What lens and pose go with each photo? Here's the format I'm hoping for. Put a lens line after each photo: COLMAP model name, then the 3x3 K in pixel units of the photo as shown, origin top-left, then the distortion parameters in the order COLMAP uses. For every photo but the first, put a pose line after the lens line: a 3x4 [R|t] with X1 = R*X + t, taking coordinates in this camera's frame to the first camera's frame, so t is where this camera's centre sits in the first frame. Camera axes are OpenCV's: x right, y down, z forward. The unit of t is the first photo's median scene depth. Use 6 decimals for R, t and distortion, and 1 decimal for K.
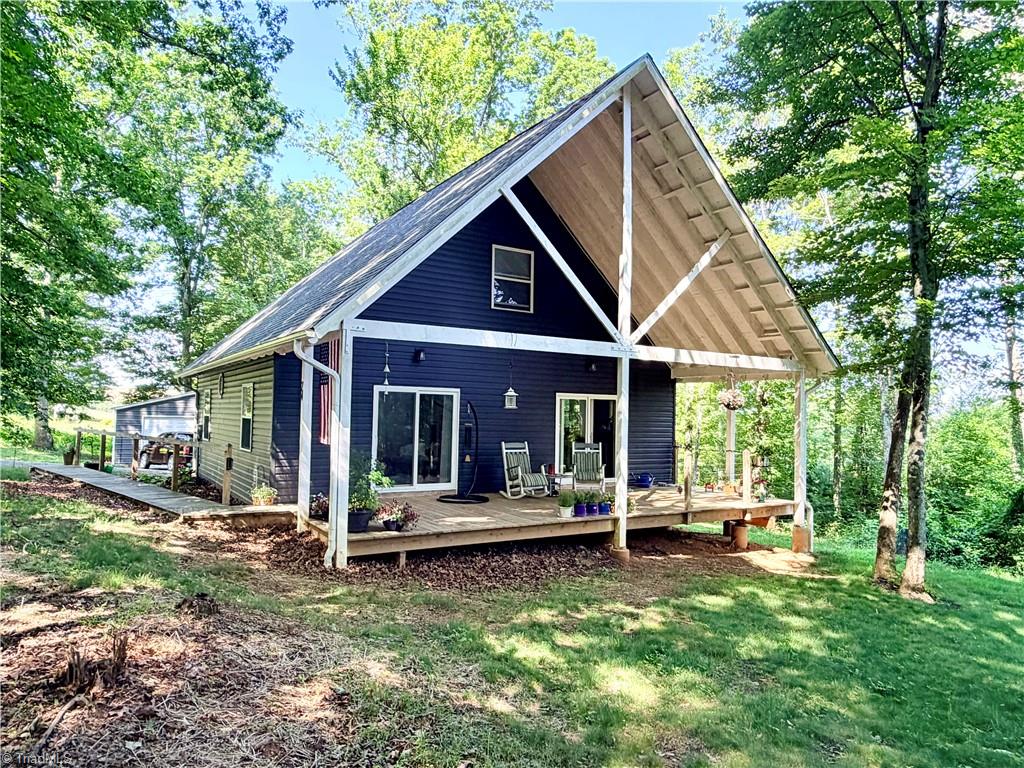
lens RADIAL K [[672.9, 0, 512.0], [0, 672.9, 384.0], [0, 0, 1]] dist [-0.000591, -0.000010]
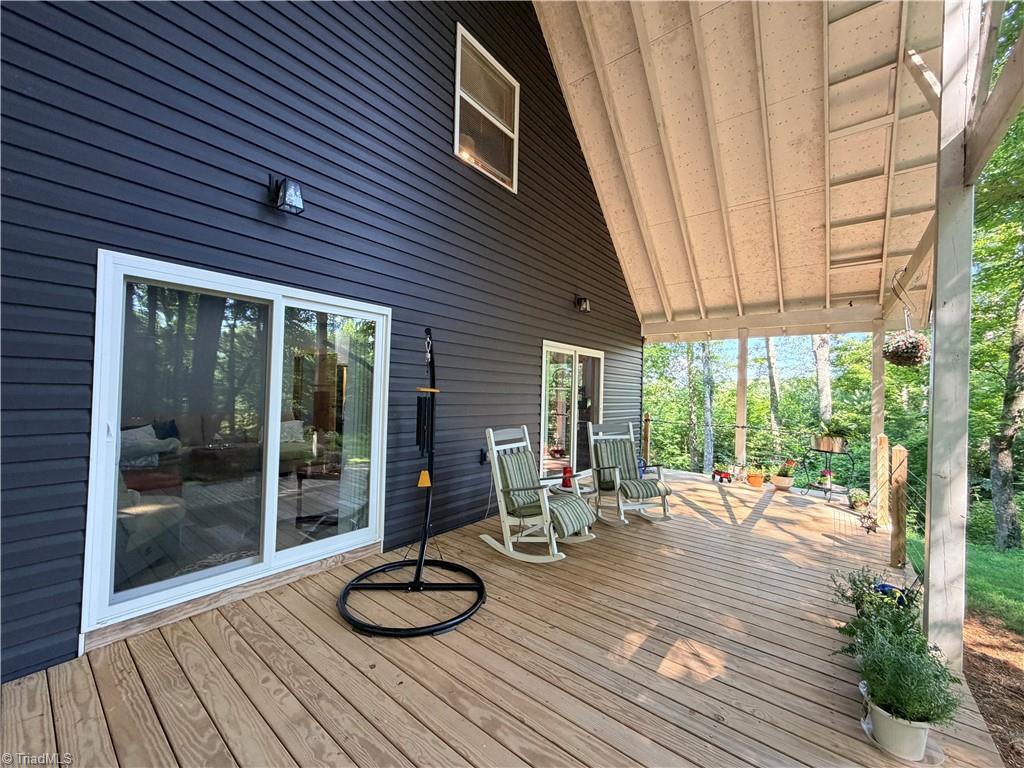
lens RADIAL K [[405.4, 0, 509.5], [0, 405.4, 384.2], [0, 0, 1]] dist [0.000183, -0.000076]
pose [[0.943426, 0.012578, 0.331345, -0.091122], [-0.025446, 0.999080, 0.034528, 0.045009], [-0.330606, -0.041006, 0.942878, 0.722584]]
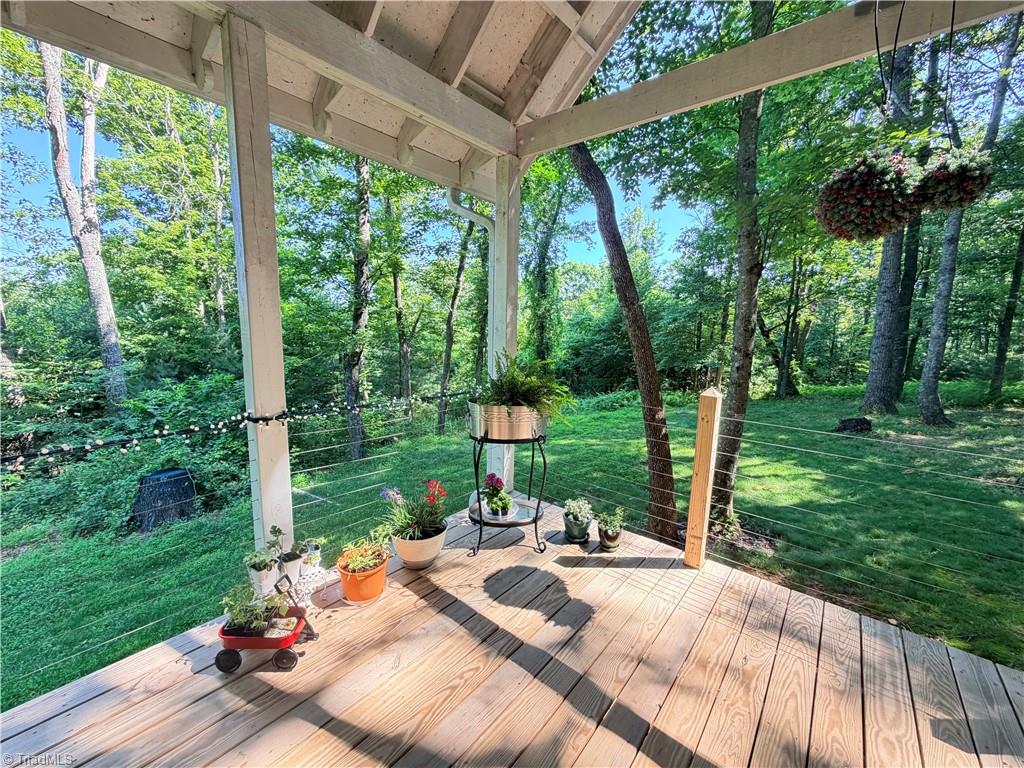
lens RADIAL K [[405.4, 0, 509.5], [0, 405.4, 384.2], [0, 0, 1]] dist [0.000183, -0.000076]
pose [[-0.309050, -0.160534, 0.937399, 0.200623], [-0.071480, 0.986784, 0.145425, 0.071589], [-0.948356, -0.022062, -0.316441, 1.075600]]
